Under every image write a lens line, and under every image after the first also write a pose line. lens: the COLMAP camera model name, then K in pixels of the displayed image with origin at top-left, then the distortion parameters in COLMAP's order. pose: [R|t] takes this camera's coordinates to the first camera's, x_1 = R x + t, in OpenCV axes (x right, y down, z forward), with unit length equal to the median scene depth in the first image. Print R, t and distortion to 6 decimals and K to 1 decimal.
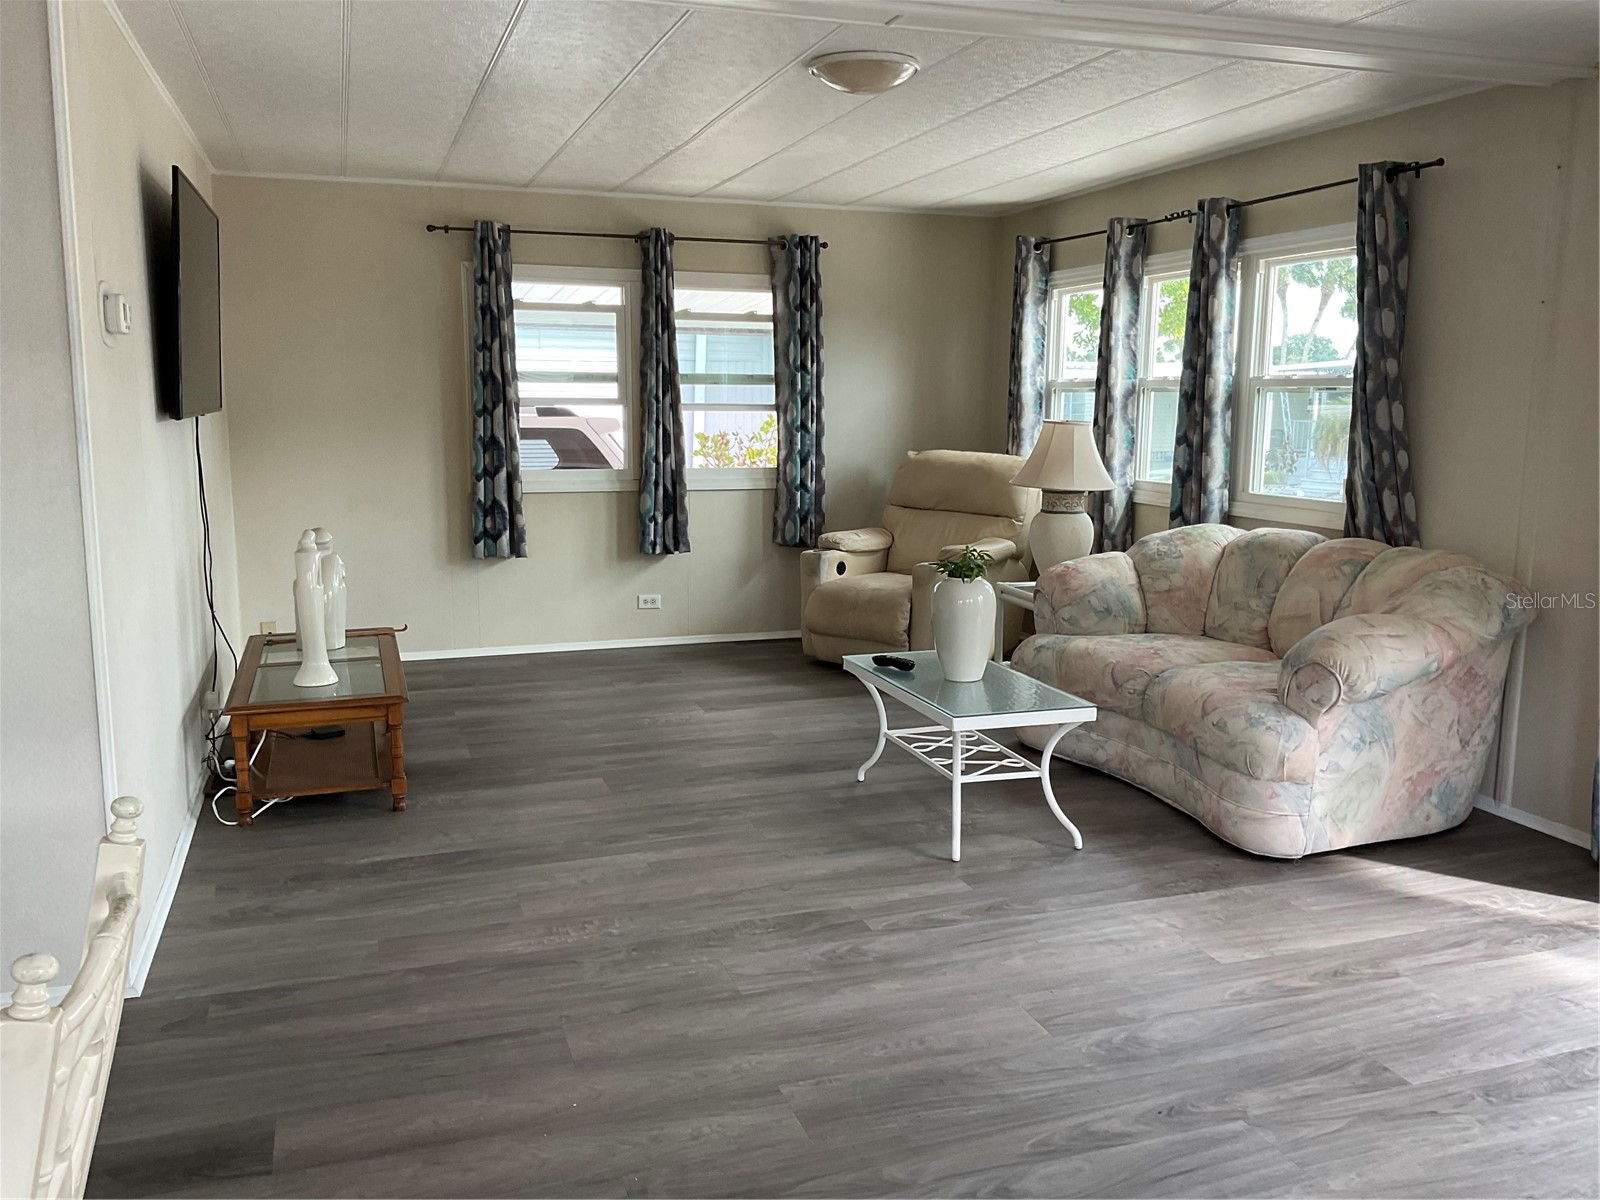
lens RADIAL K [[1317.8, 0, 800.0], [0, 1317.8, 600.0], [0, 0, 1]] dist [0.137471, -0.264452]
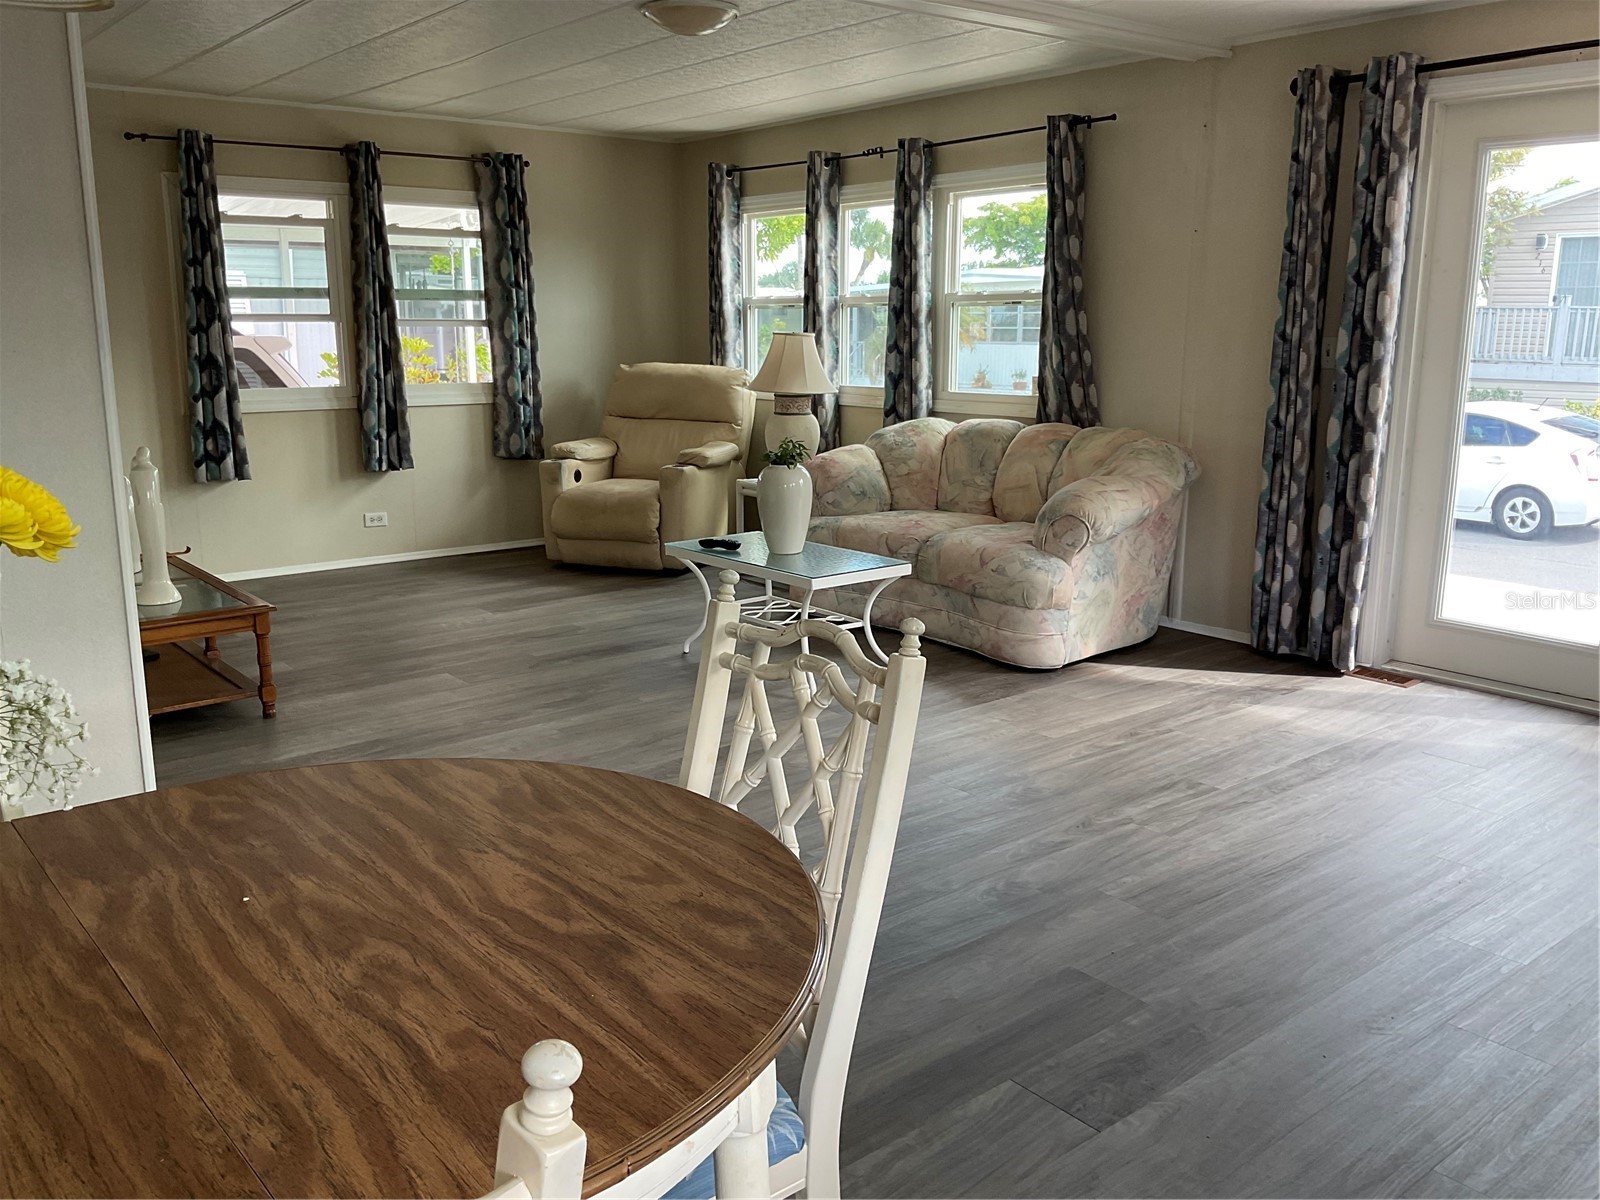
lens RADIAL K [[1317.8, 0, 800.0], [0, 1317.8, 600.0], [0, 0, 1]] dist [0.137471, -0.264452]
pose [[0.939689, -0.079556, 0.332649, -0.177996], [0.060964, 0.995957, 0.065976, 0.017403], [-0.336553, -0.041717, 0.940740, -0.073385]]
